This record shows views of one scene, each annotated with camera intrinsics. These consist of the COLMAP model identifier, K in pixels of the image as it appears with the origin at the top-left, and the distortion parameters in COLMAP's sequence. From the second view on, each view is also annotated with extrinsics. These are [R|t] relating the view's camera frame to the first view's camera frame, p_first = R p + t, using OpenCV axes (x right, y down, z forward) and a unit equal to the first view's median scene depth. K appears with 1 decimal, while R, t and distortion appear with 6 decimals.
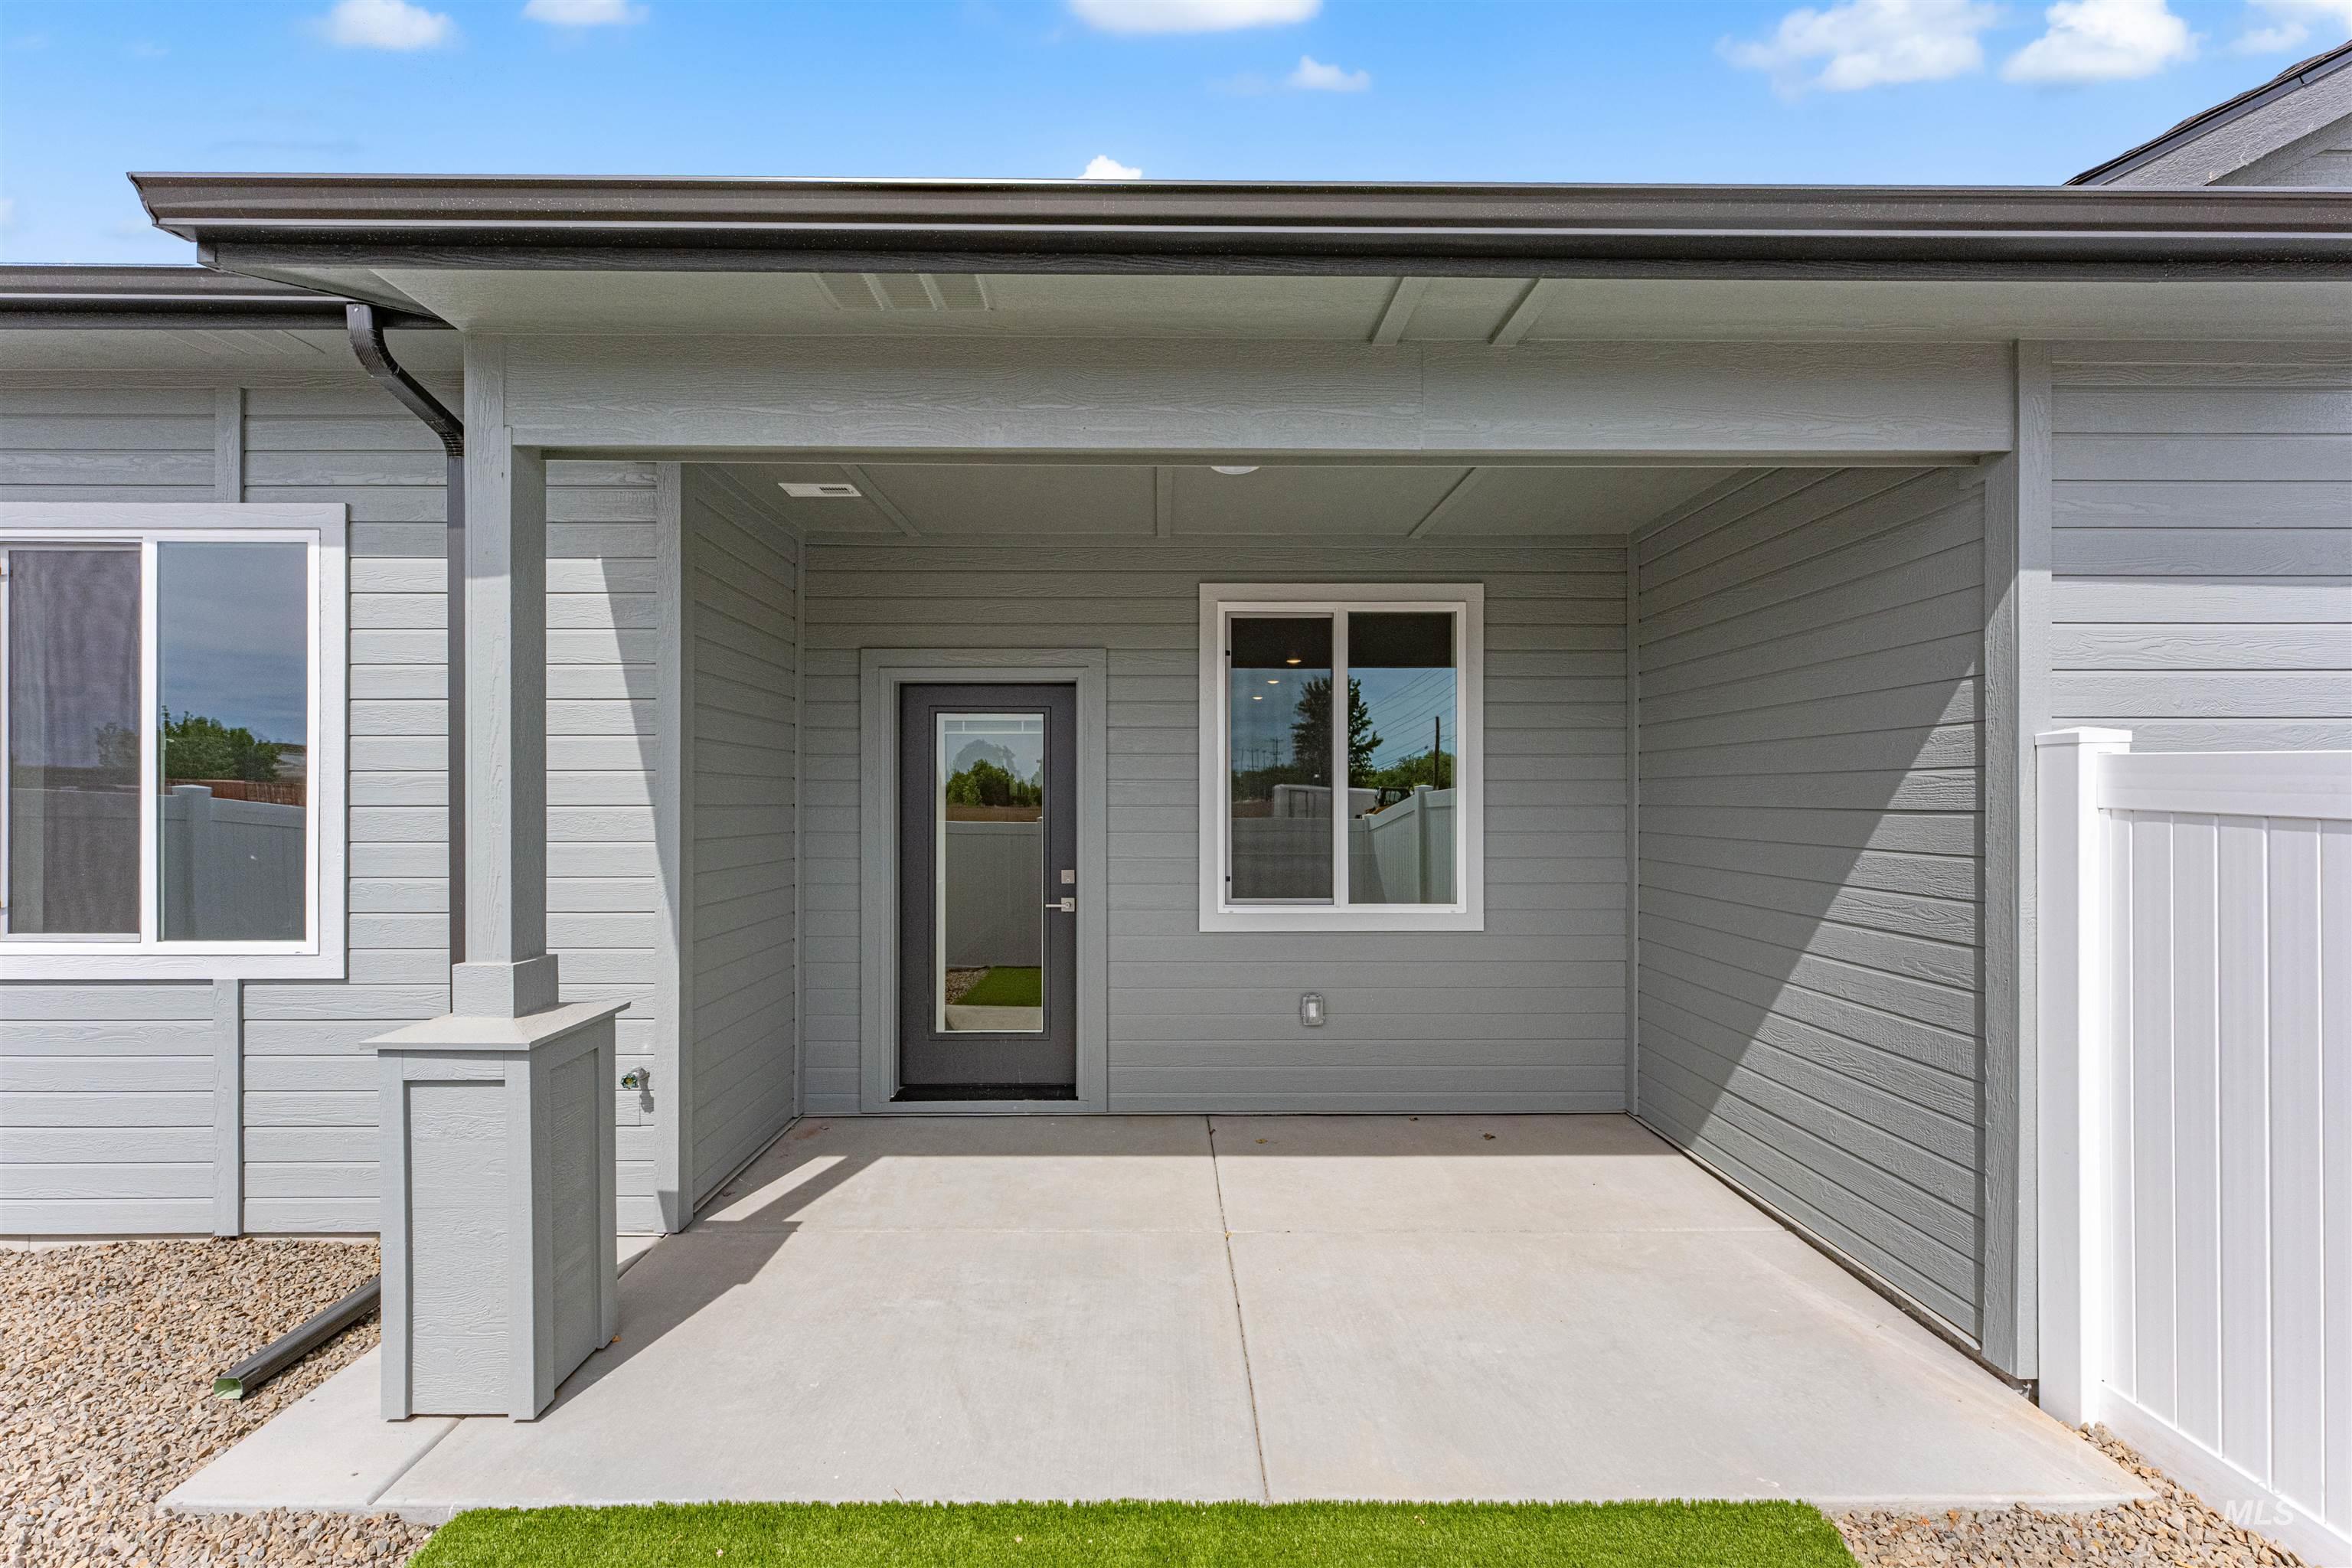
lens RADIAL K [[974.5, 0, 1179.3], [0, 974.5, 789.2], [0, 0, 1]] dist [0.003985, -0.001731]
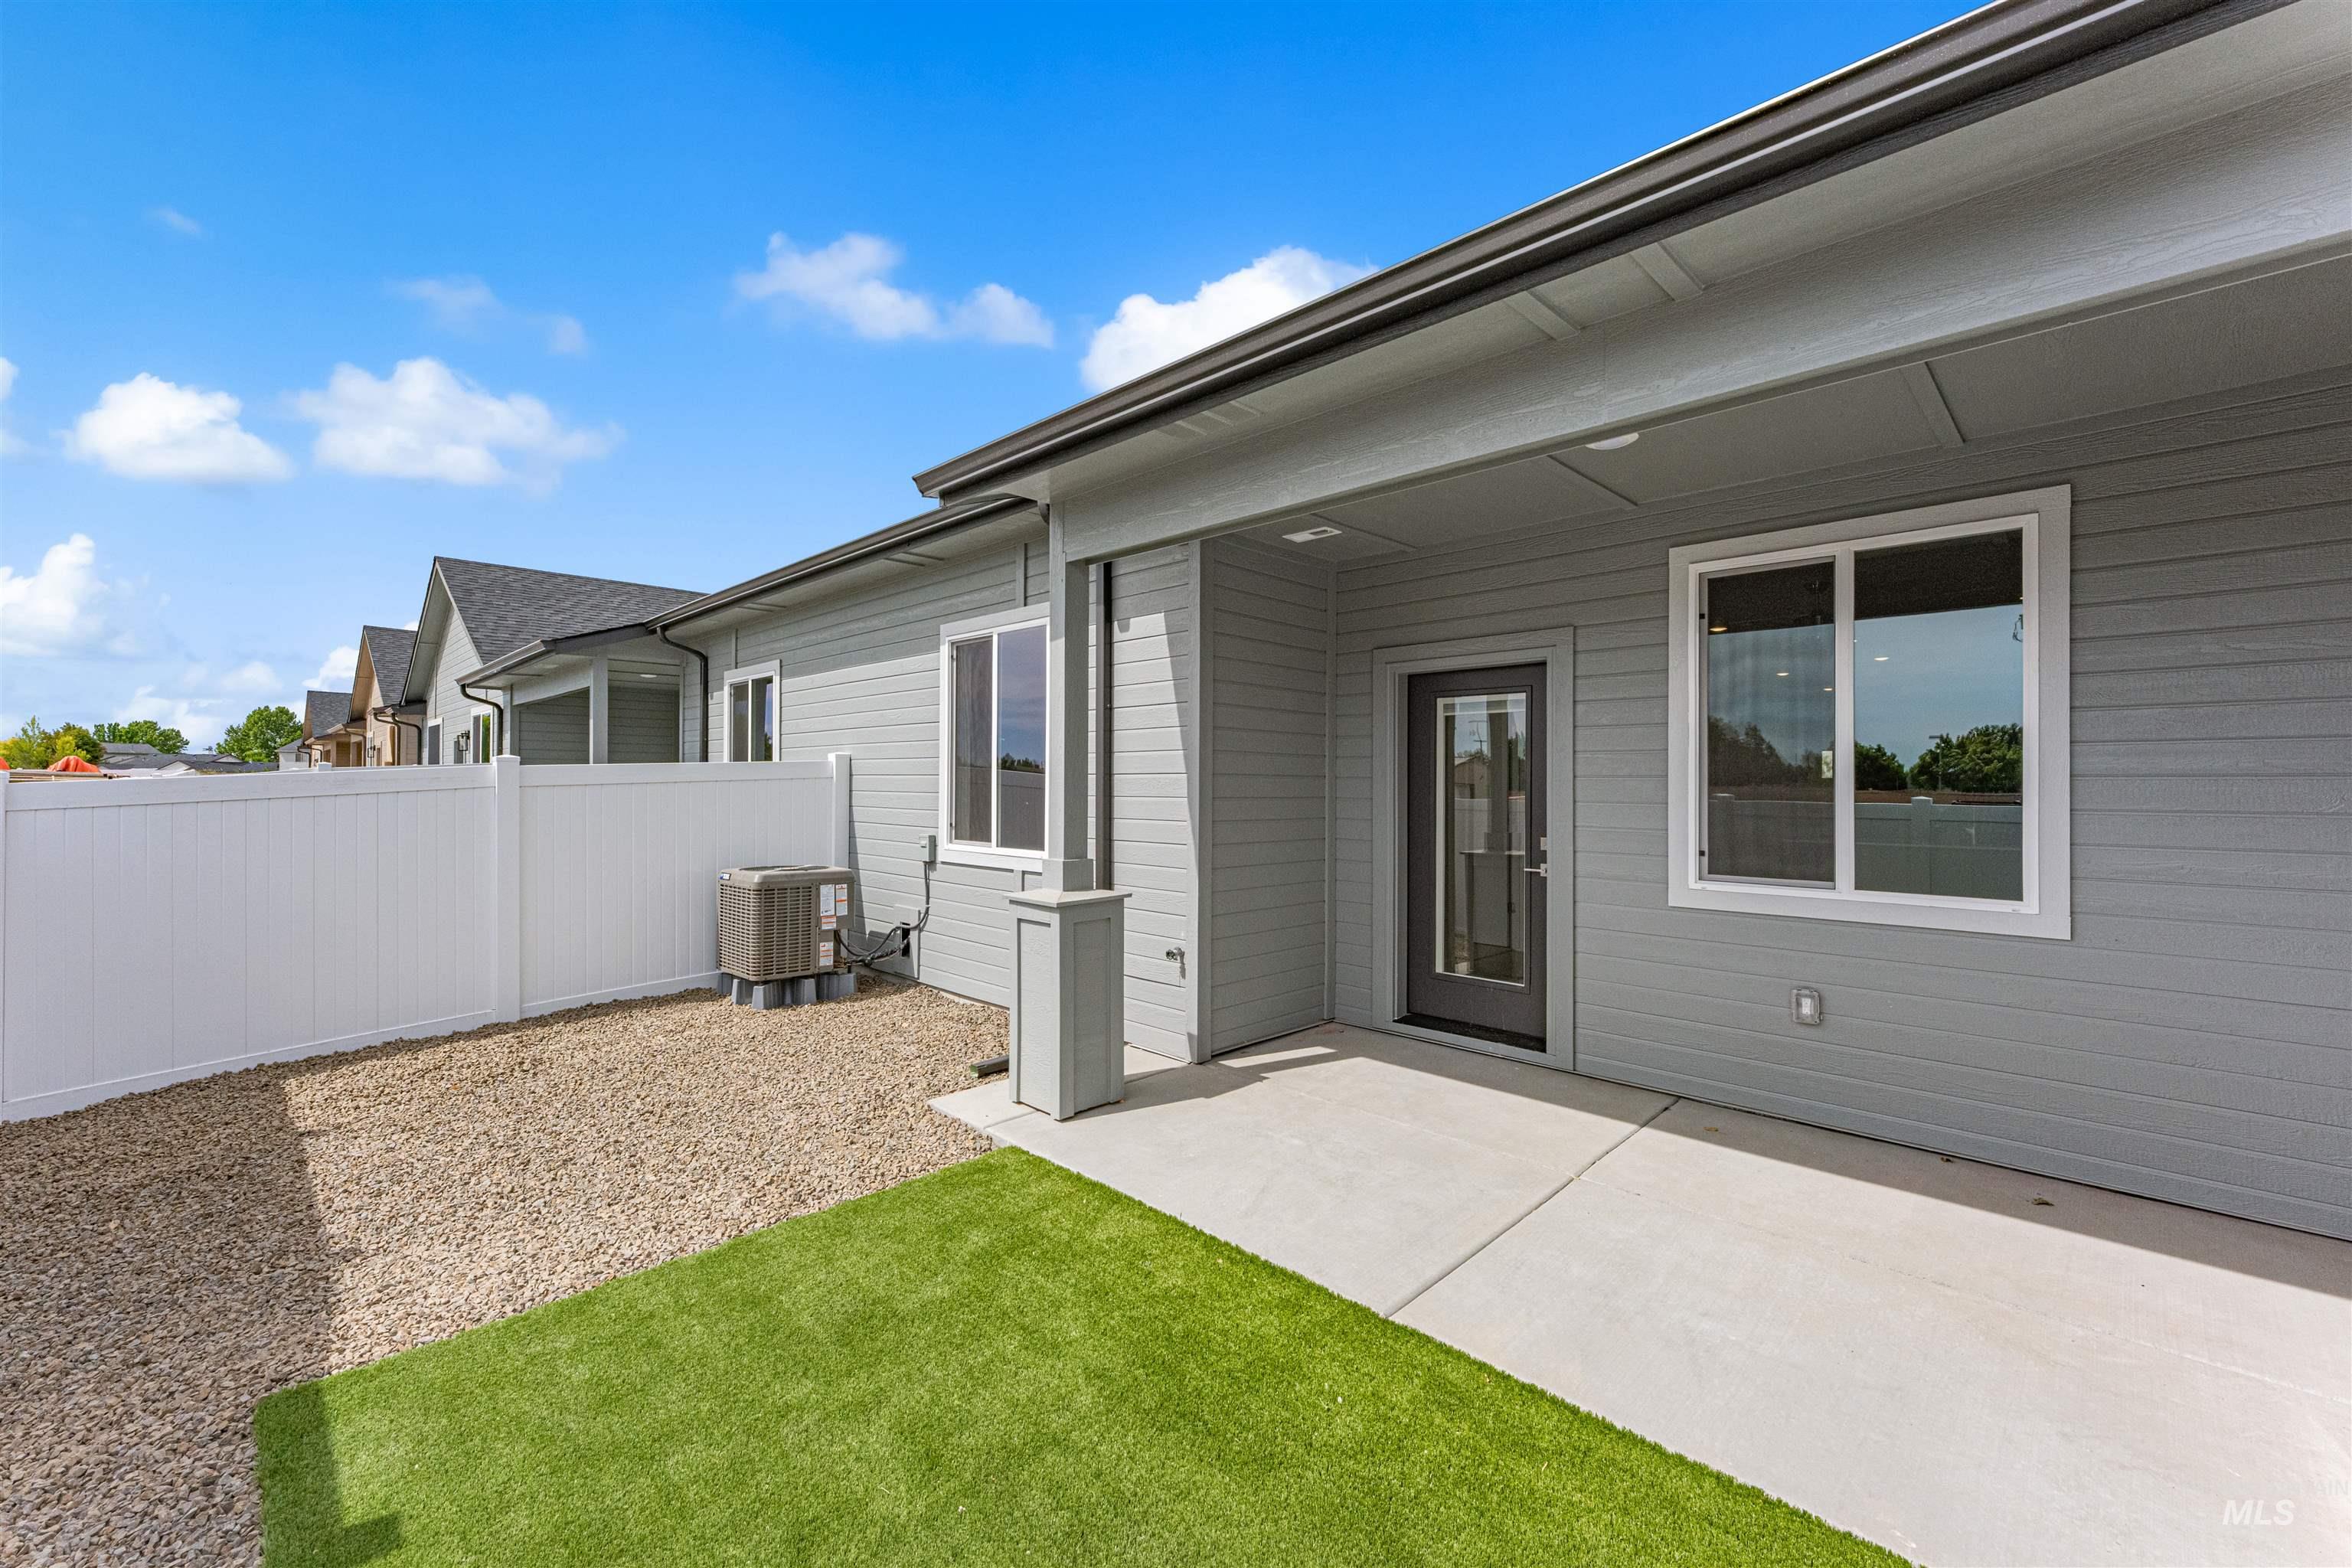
lens RADIAL K [[974.5, 0, 1175.8], [0, 974.5, 765.1], [0, 0, 1]] dist [0.003985, -0.001731]
pose [[0.693032, -0.011659, -0.720813, 0.518681], [0.001993, 0.999896, -0.014257, 0.025089], [0.720904, 0.008444, 0.692983, -0.043901]]
